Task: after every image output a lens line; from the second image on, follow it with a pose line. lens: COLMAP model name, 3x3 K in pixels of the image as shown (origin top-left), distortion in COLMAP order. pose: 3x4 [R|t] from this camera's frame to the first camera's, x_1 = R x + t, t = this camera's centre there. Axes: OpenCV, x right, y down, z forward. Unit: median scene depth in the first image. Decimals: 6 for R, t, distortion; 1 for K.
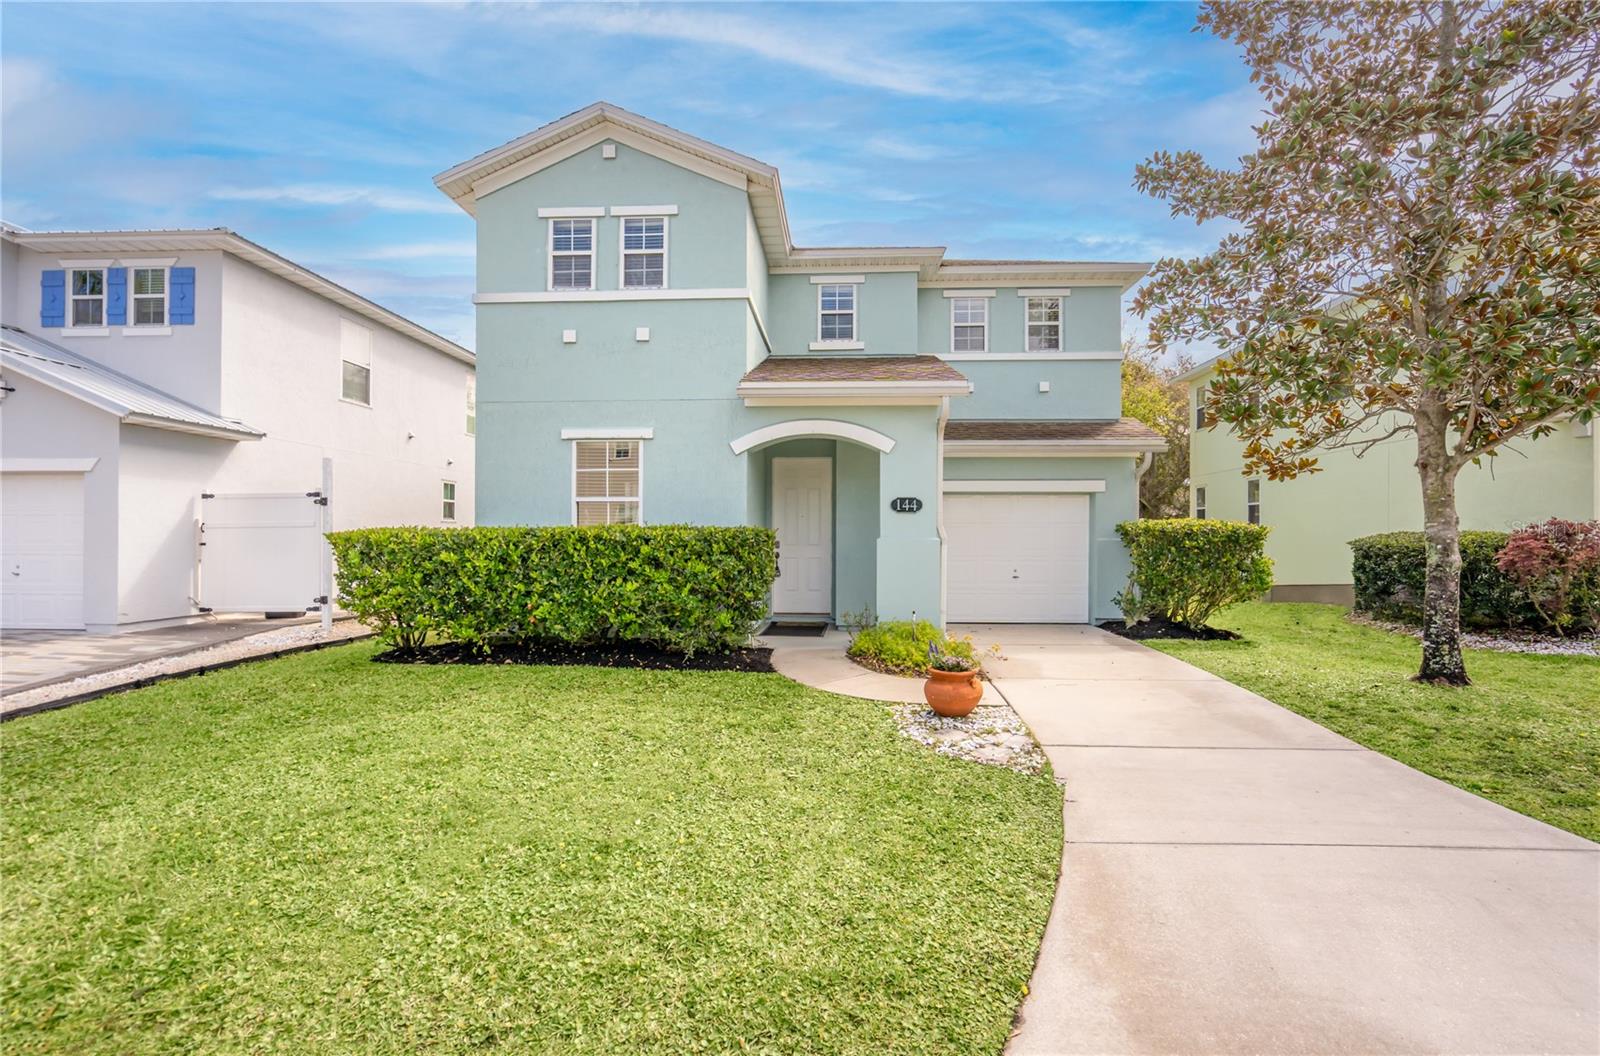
lens RADIAL K [[733.9, 0, 802.6], [0, 733.9, 529.3], [0, 0, 1]] dist [-0.005467, 0.001921]
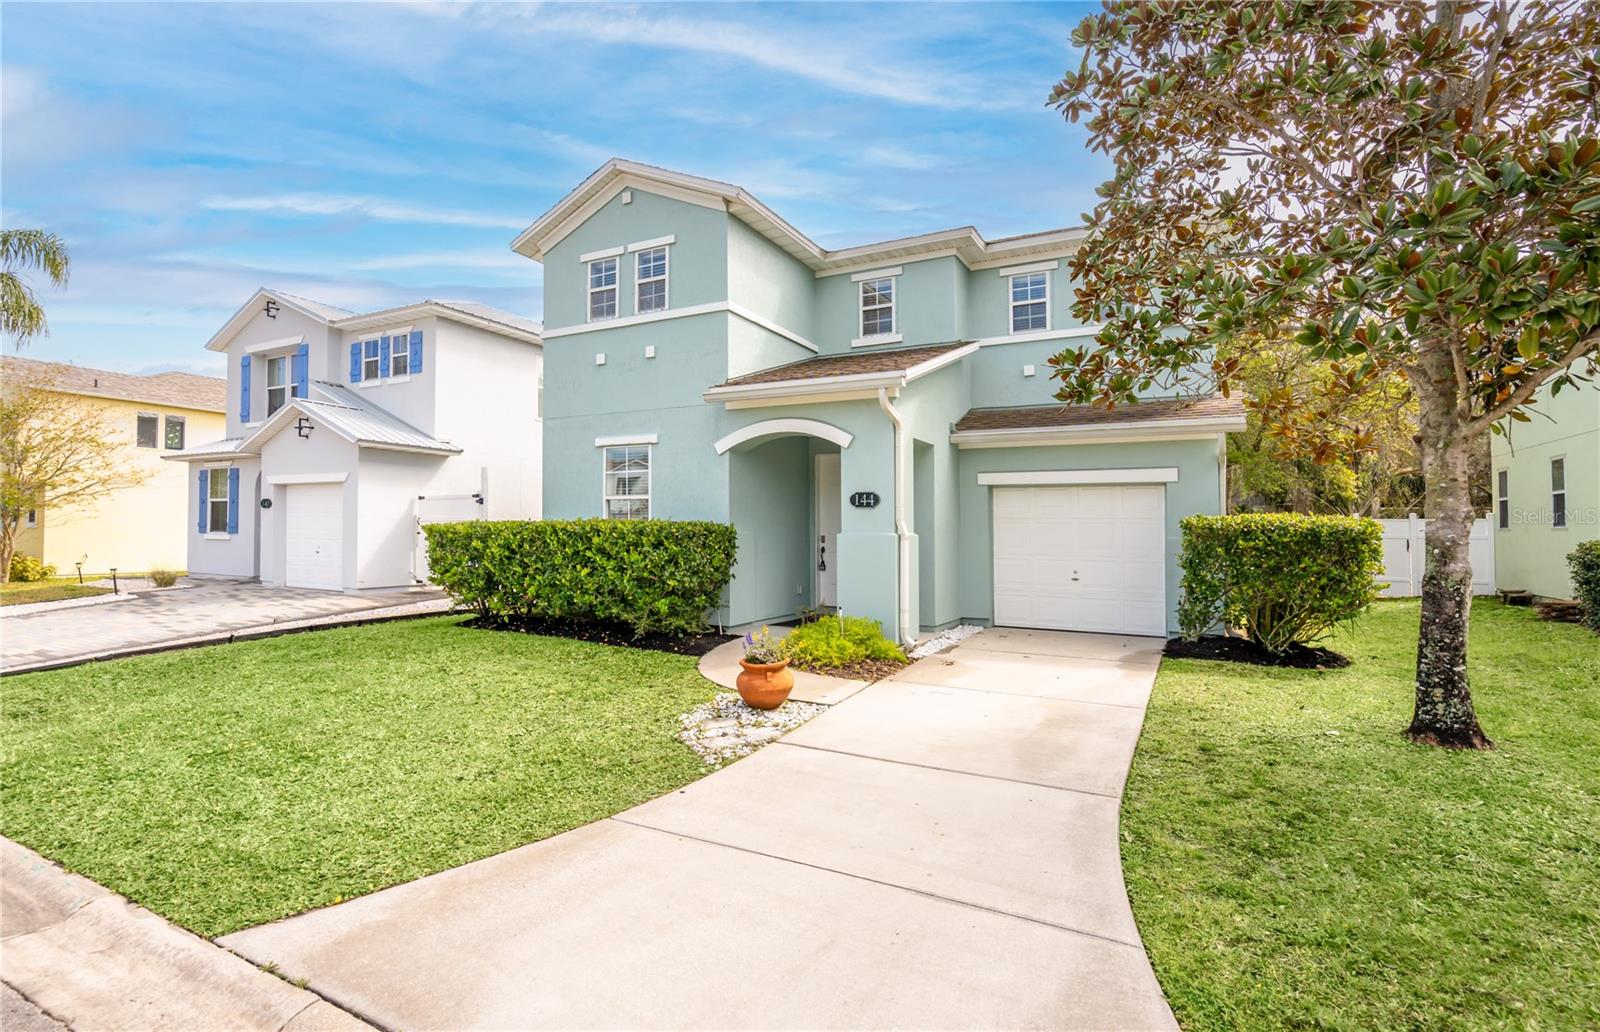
lens RADIAL K [[738.9, 0, 799.1], [0, 738.9, 513.0], [0, 0, 1]] dist [-0.005870, 0.000255]
pose [[0.907585, -0.001919, -0.419863, 0.467719], [-0.005317, 0.999857, -0.016063, 0.000855], [0.419834, 0.016811, 0.907445, 0.061990]]
